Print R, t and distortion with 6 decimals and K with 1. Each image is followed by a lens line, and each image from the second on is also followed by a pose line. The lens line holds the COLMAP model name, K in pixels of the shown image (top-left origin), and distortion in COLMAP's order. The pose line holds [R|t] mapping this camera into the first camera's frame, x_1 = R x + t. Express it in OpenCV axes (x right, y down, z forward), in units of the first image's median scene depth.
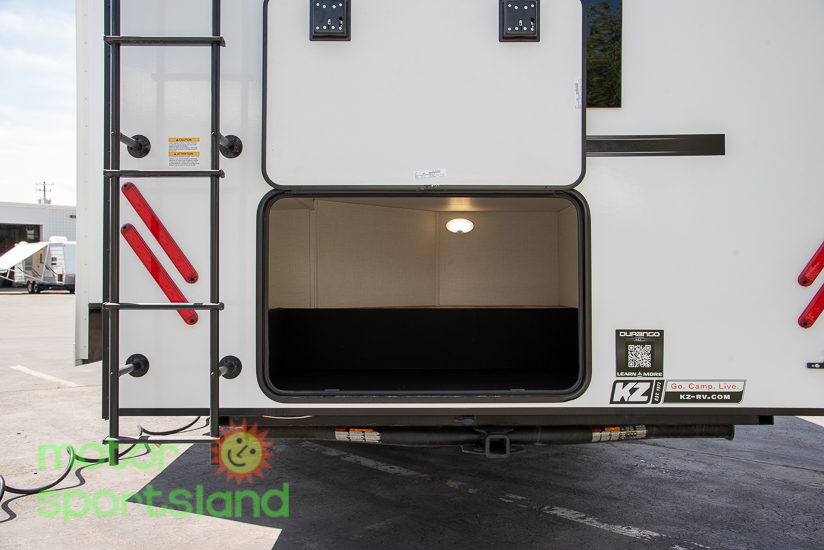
lens RADIAL K [[725.4, 0, 412.0], [0, 725.4, 275.0], [0, 0, 1]] dist [-0.038016, 0.127073]
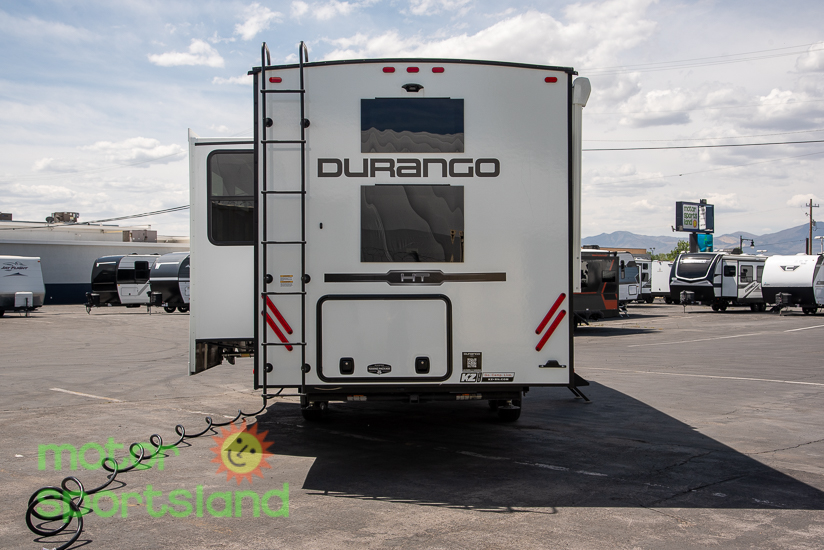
lens RADIAL K [[943.4, 0, 412.0], [0, 943.4, 275.0], [0, 0, 1]] dist [0.099798, 0.004481]
pose [[0.999898, -0.004290, 0.013633, 0.045582], [0.004404, 0.999956, -0.008306, -0.109364], [-0.013597, 0.008366, 0.999873, -1.502971]]
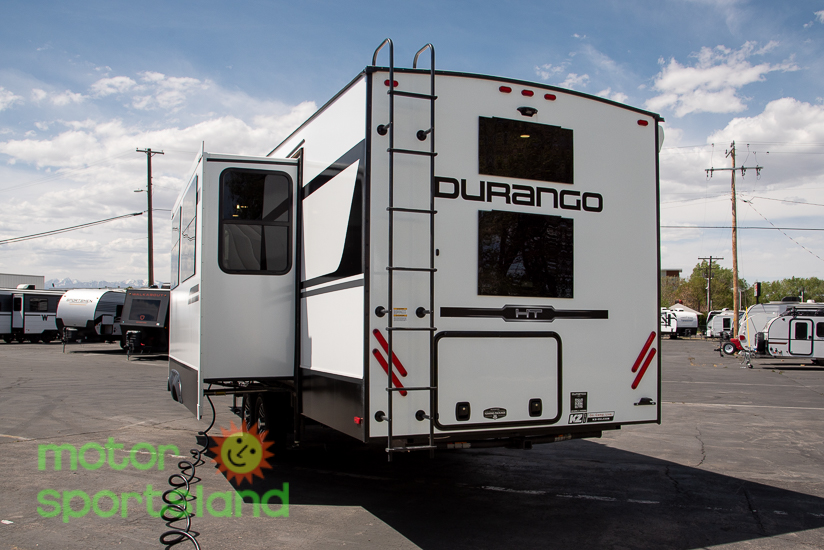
lens RADIAL K [[703.3, 0, 413.3], [0, 703.3, 312.0], [0, 0, 1]] dist [-0.097338, 0.000376]
pose [[0.923906, 0.015161, 0.382320, -0.721140], [-0.010238, 0.999836, -0.014909, -0.099594], [-0.382483, 0.009861, 0.923910, -0.615686]]
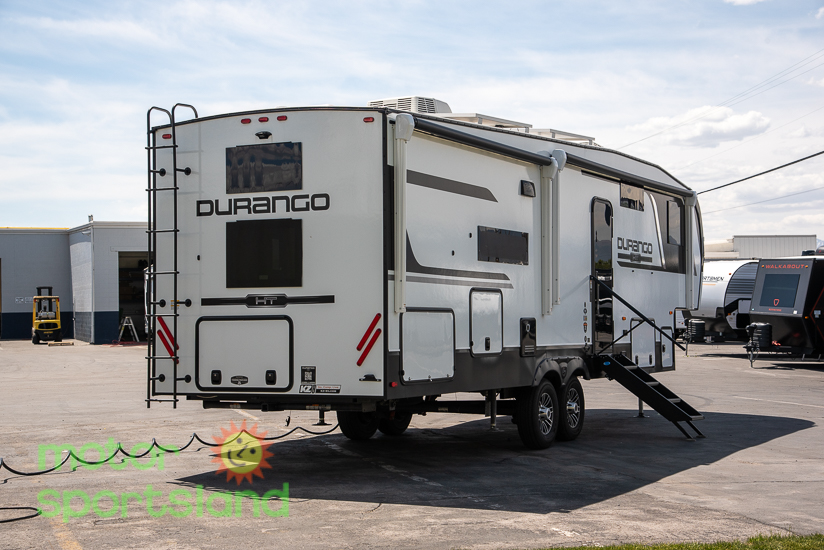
lens RADIAL K [[1311.8, 0, 412.0], [0, 1311.8, 275.0], [0, 0, 1]] dist [0.296187, -0.003423]
pose [[0.885256, -0.024497, -0.464458, 2.043794], [0.013572, 0.999547, -0.026851, -0.090787], [0.464905, 0.017466, 0.885188, -2.227591]]
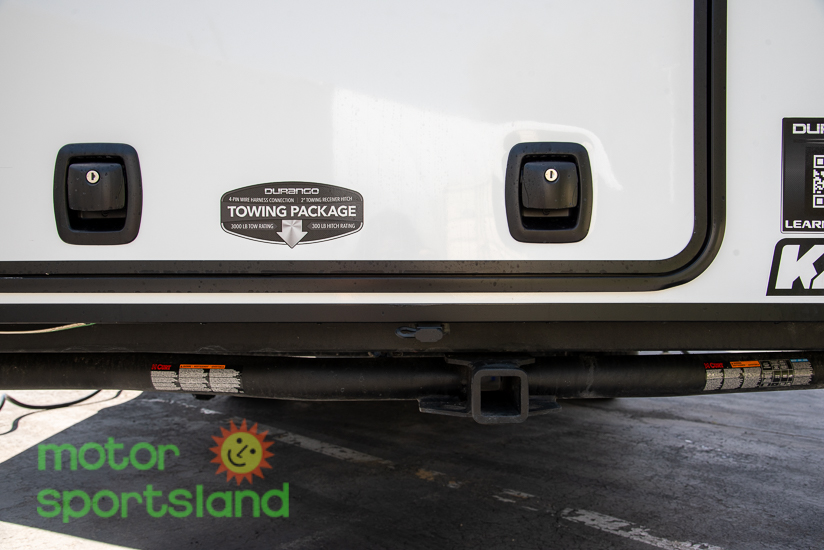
lens RADIAL K [[725.4, 0, 412.0], [0, 725.4, 275.0], [0, 0, 1]] dist [-0.038016, 0.127073]
pose [[0.999903, 0.001327, 0.013836, 0.041552], [-0.001598, 0.999807, 0.019604, 0.106970], [-0.013807, -0.019625, 0.999712, 0.393659]]
